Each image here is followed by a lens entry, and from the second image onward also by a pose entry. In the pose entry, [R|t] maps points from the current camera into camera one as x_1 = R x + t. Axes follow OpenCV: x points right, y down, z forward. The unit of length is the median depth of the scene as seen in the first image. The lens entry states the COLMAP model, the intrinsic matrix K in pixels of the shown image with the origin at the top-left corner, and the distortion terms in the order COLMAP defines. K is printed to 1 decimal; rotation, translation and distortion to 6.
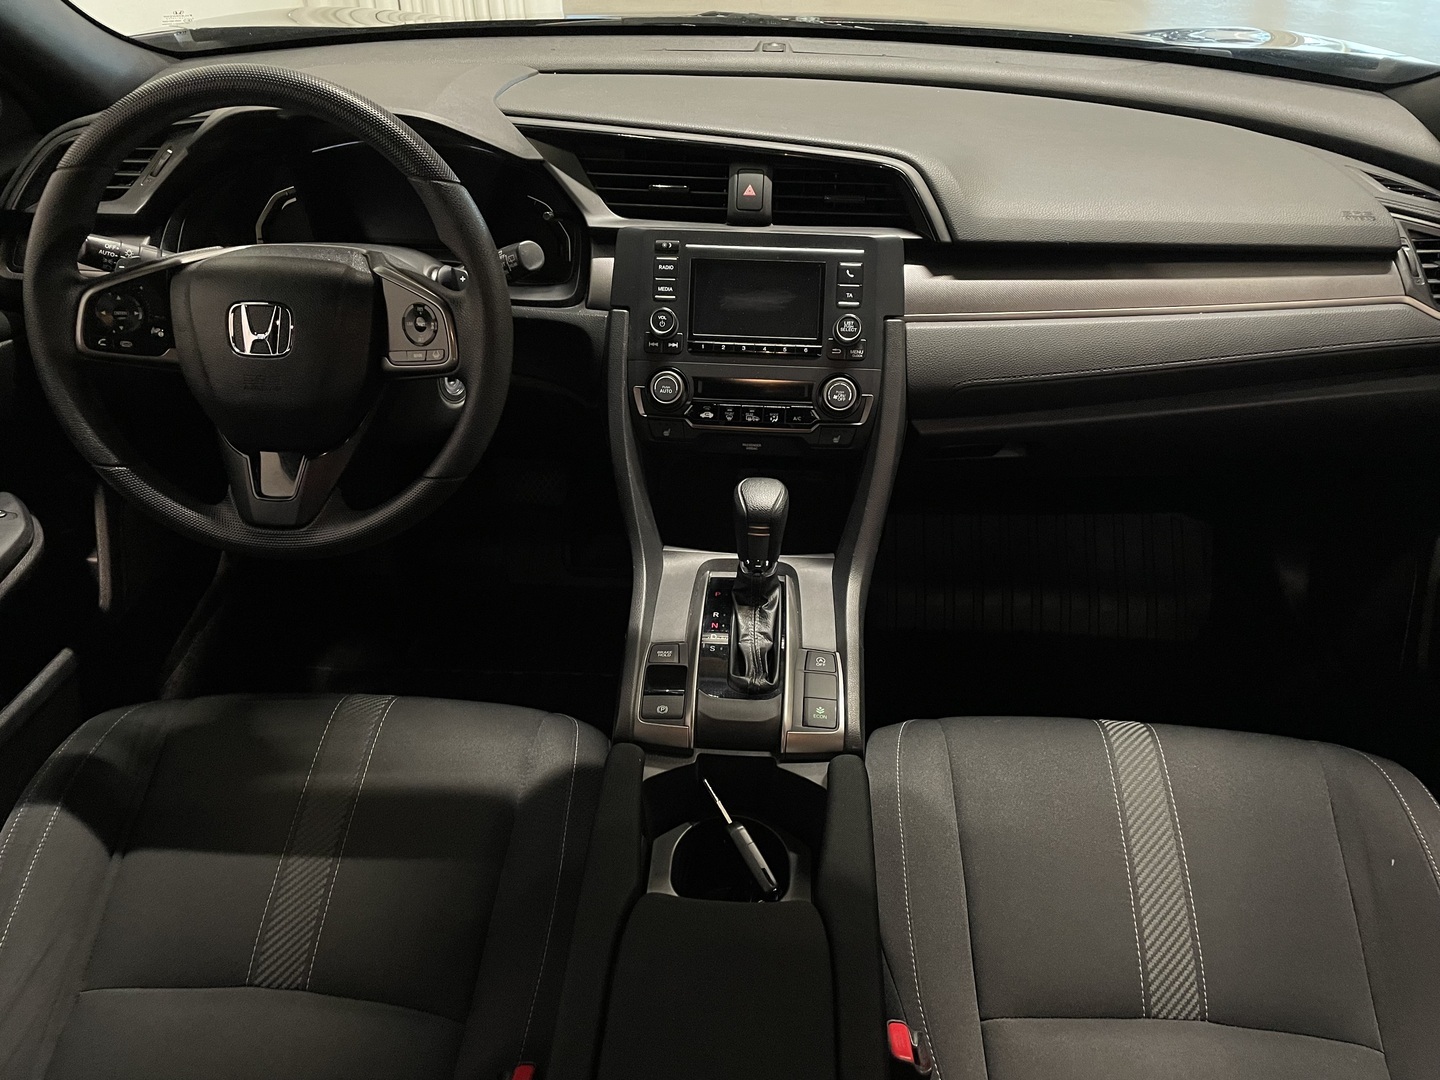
lens RADIAL K [[1093.5, 0, 720.0], [0, 1093.5, 540.0], [0, 0, 1]] dist [0.086948, -0.107709]
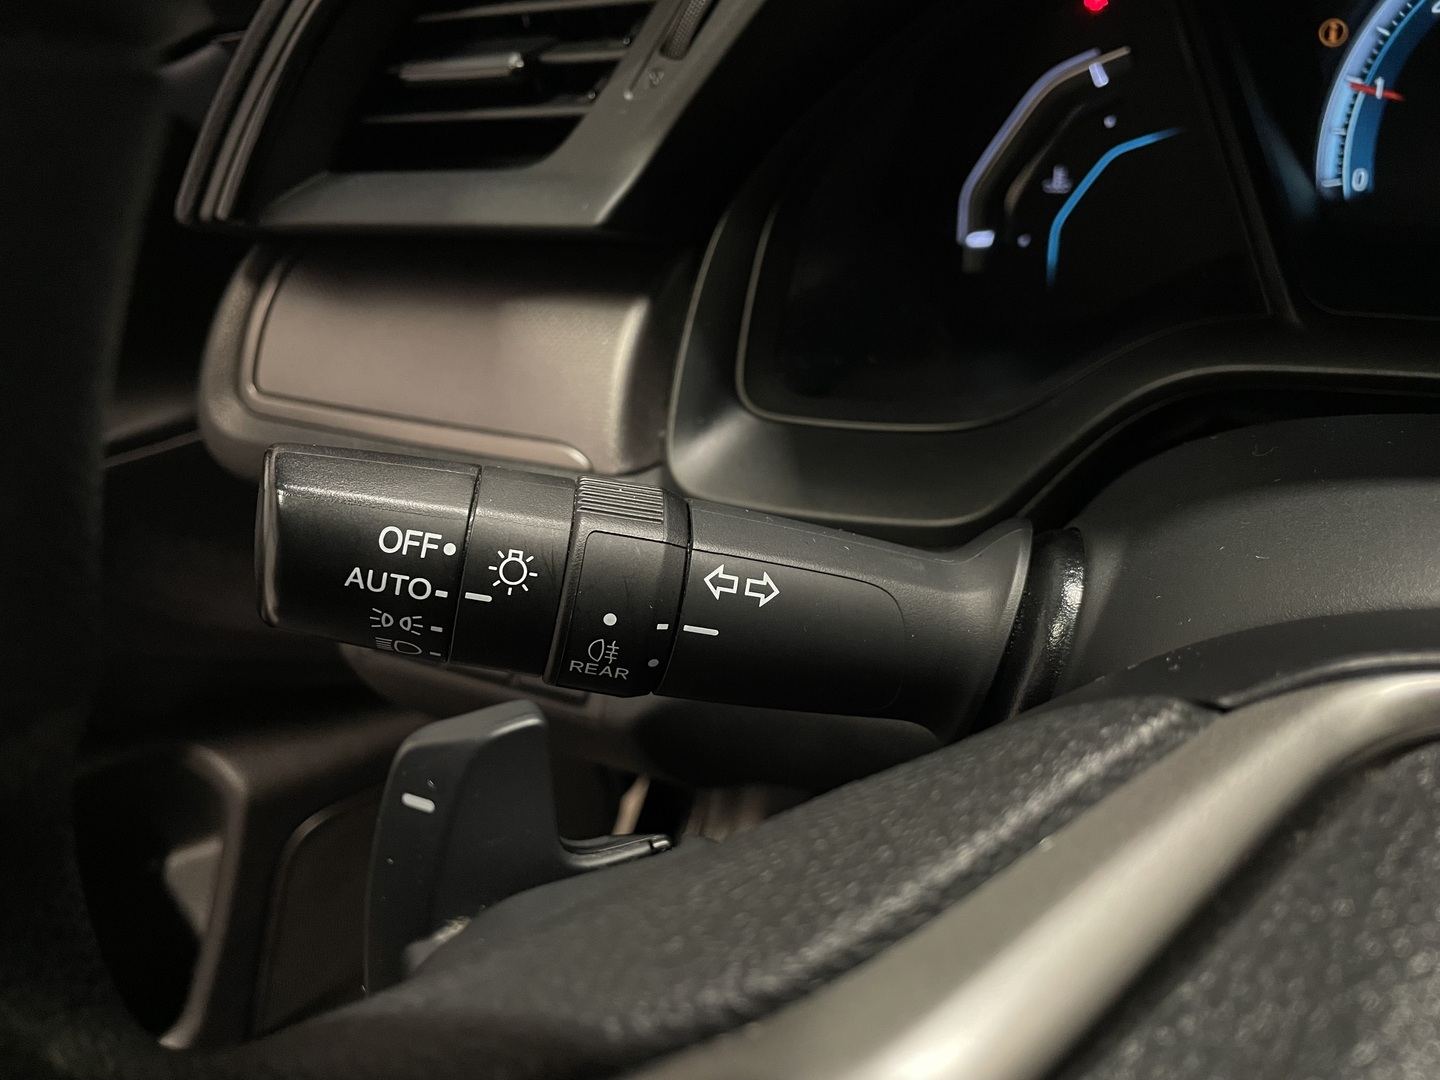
lens RADIAL K [[1123.4, 0, 714.8], [0, 1123.4, 549.7], [0, 0, 1]] dist [0.064649, -0.101878]
pose [[0.909557, 0.103347, -0.402524, -0.408803], [-0.052647, 0.989436, 0.135072, -0.266574], [0.412231, -0.101664, 0.905390, 0.806118]]
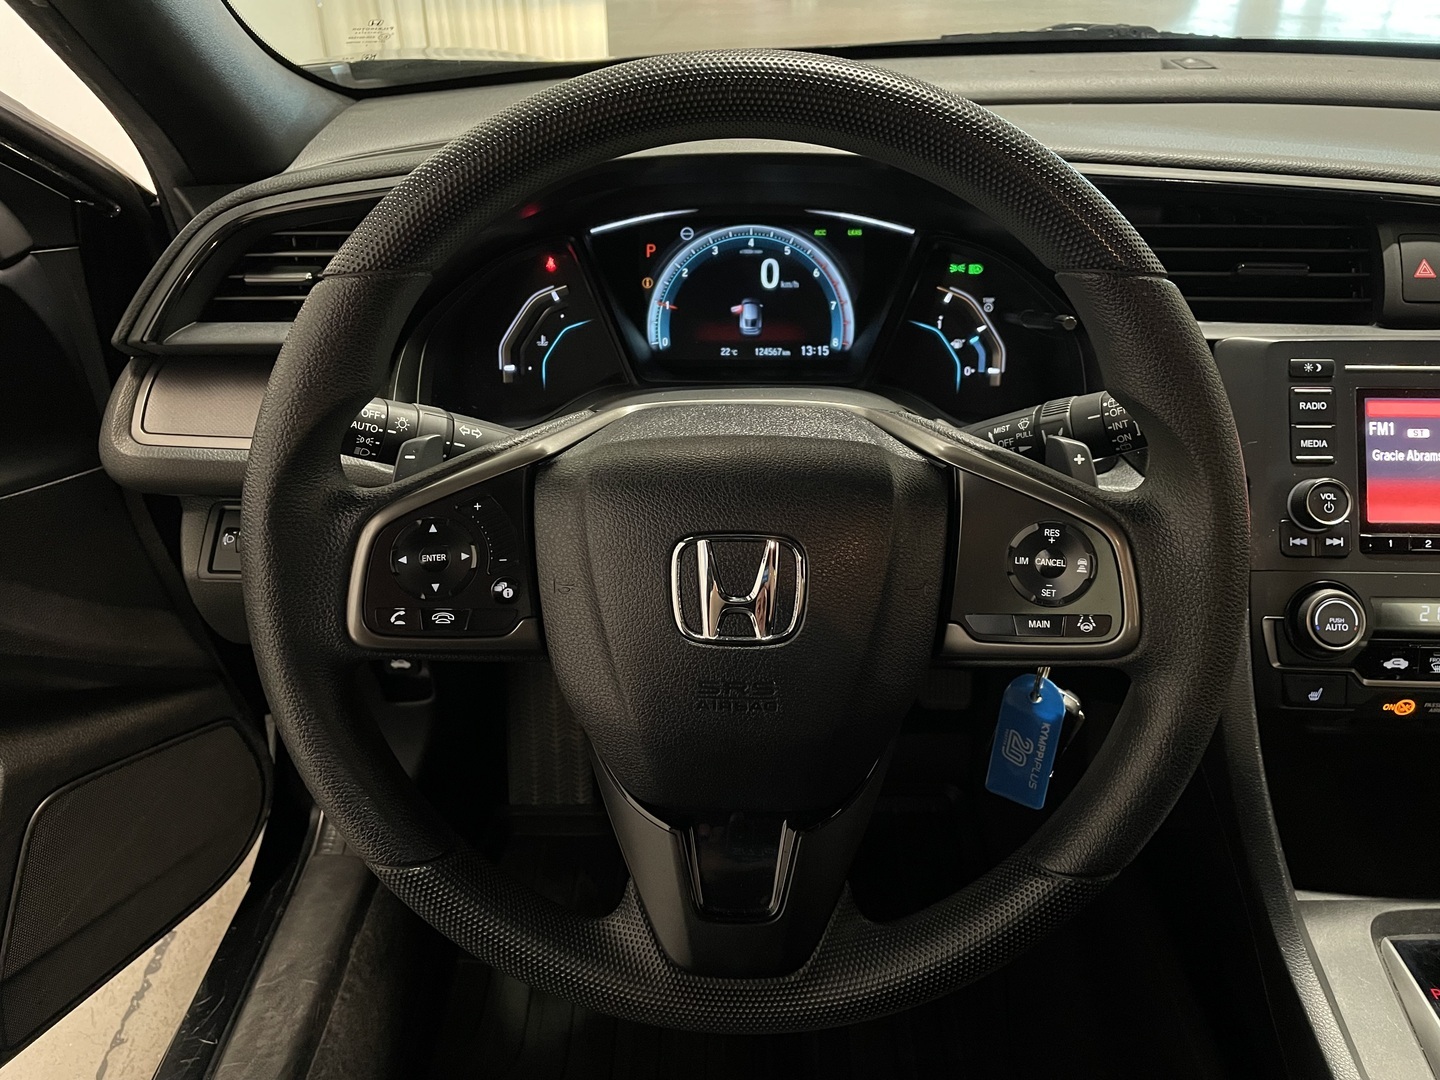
lens RADIAL K [[1093.5, 0, 720.0], [0, 1093.5, 540.0], [0, 0, 1]] dist [0.086948, -0.107709]
pose [[0.999227, -0.031535, 0.023467, -0.366617], [0.032877, 0.997705, -0.059193, -0.154888], [-0.021547, 0.059919, 0.997971, 0.439679]]
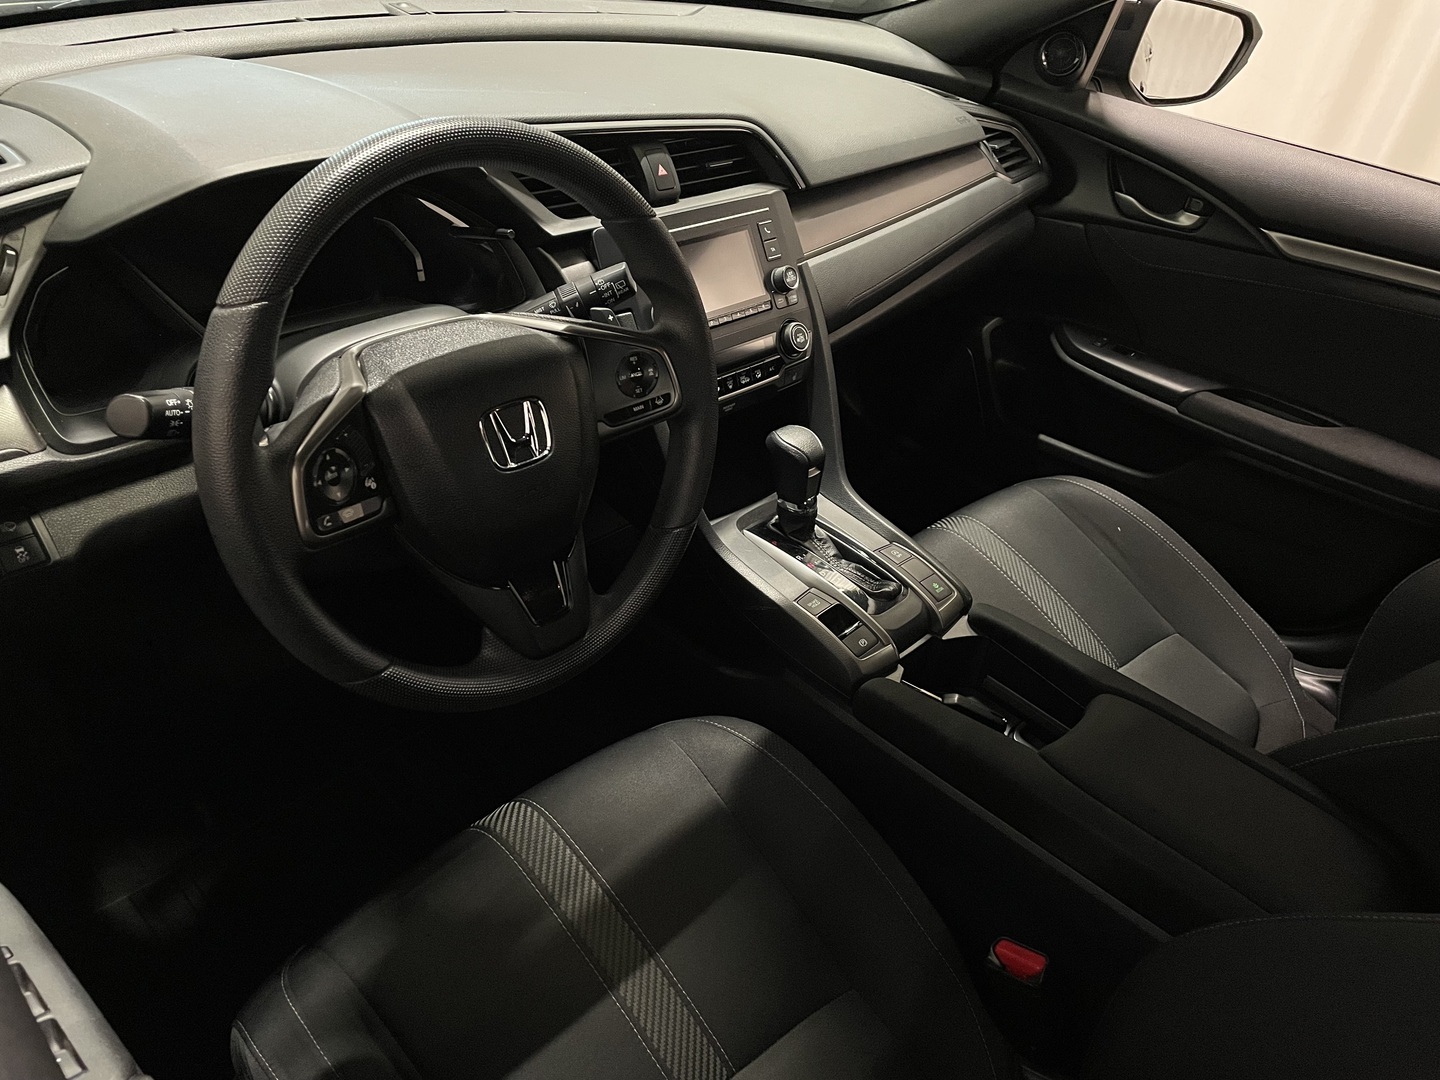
lens RADIAL K [[1086.4, 0, 721.8], [0, 1086.4, 530.0], [0, 0, 1]] dist [0.089964, -0.101556]
pose [[0.641375, -0.377530, 0.667915, -0.756002], [0.321441, 0.922693, 0.212871, -0.210536], [-0.696645, 0.078165, 0.713145, 0.263700]]
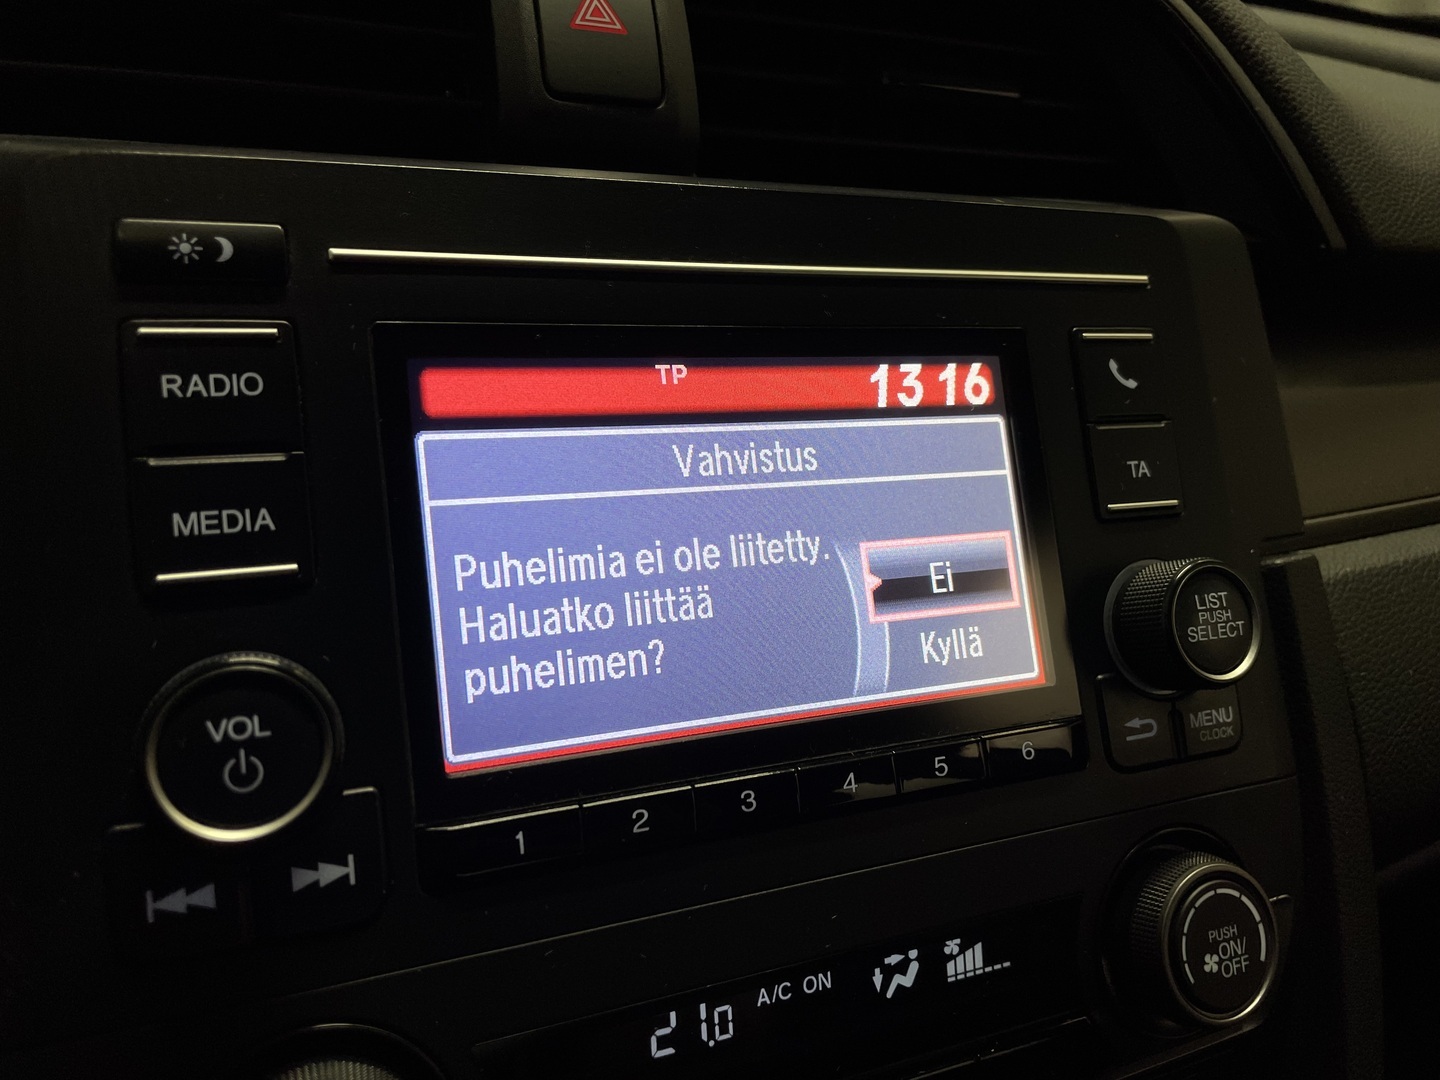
lens RADIAL K [[1123.4, 0, 714.8], [0, 1123.4, 549.7], [0, 0, 1]] dist [0.064649, -0.101878]
pose [[0.892223, -0.111191, 0.437693, -0.058024], [0.155505, 0.985587, -0.066613, -0.202469], [-0.423978, 0.127497, 0.896653, 0.825235]]
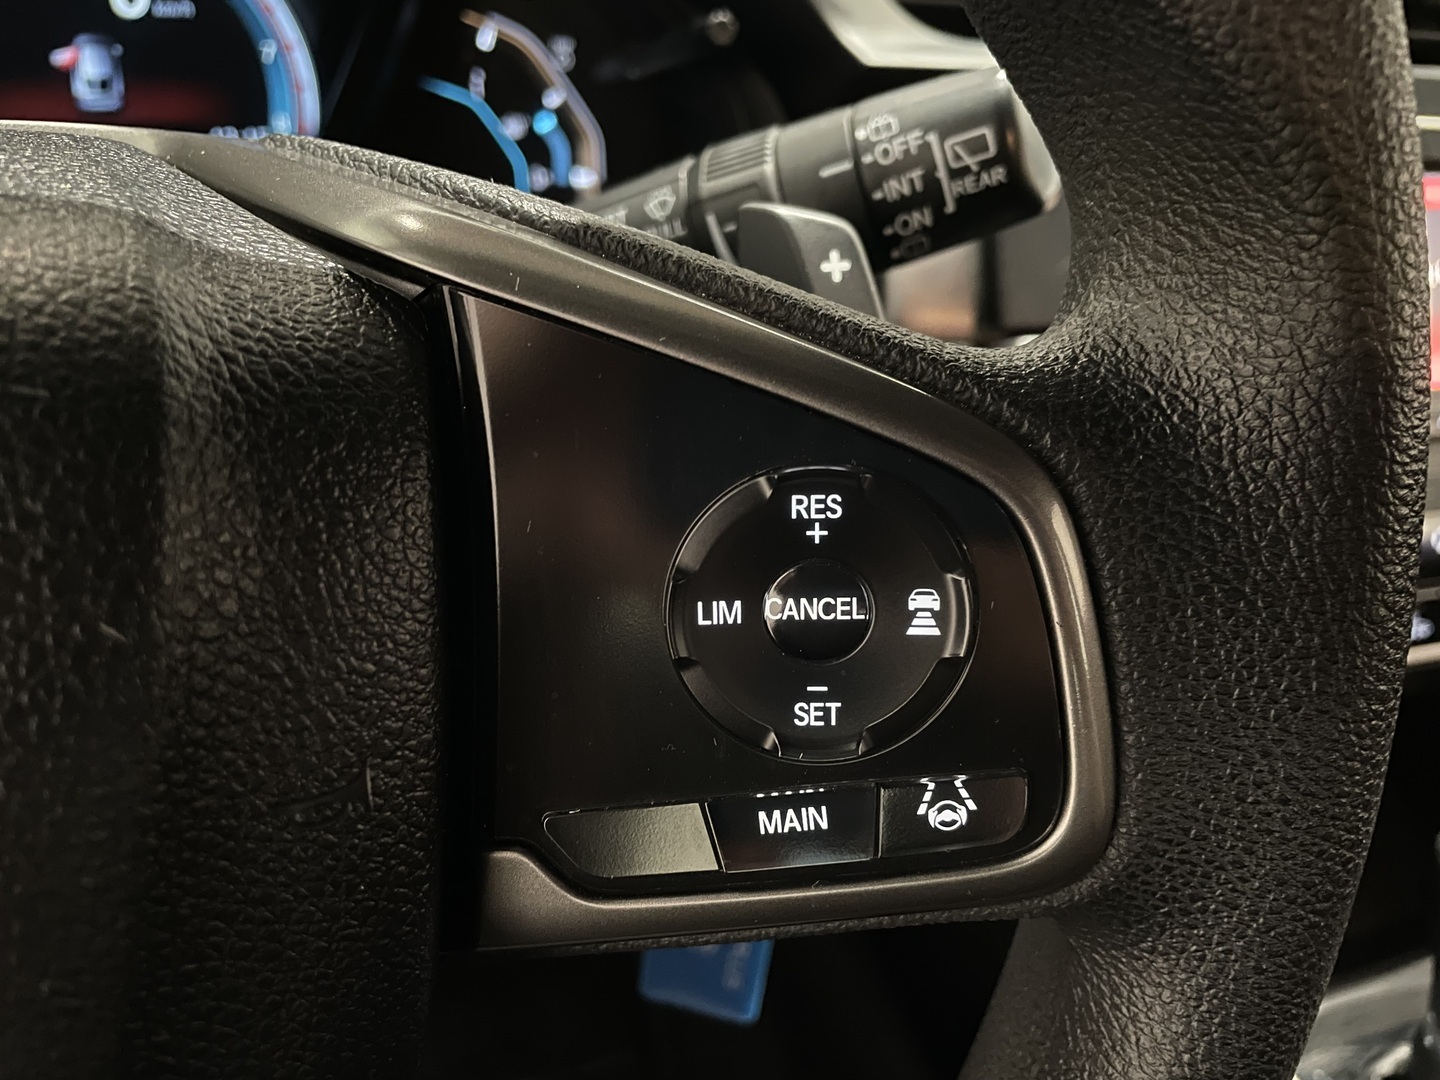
lens RADIAL K [[1166.7, 0, 720.0], [0, 1166.7, 540.0], [0, 0, 1]] dist [0.003178, -0.004082]
pose [[0.928954, -0.139525, 0.342896, -0.283003], [0.134885, 0.990152, 0.037470, -0.180596], [-0.344747, 0.011443, 0.938626, 0.741369]]
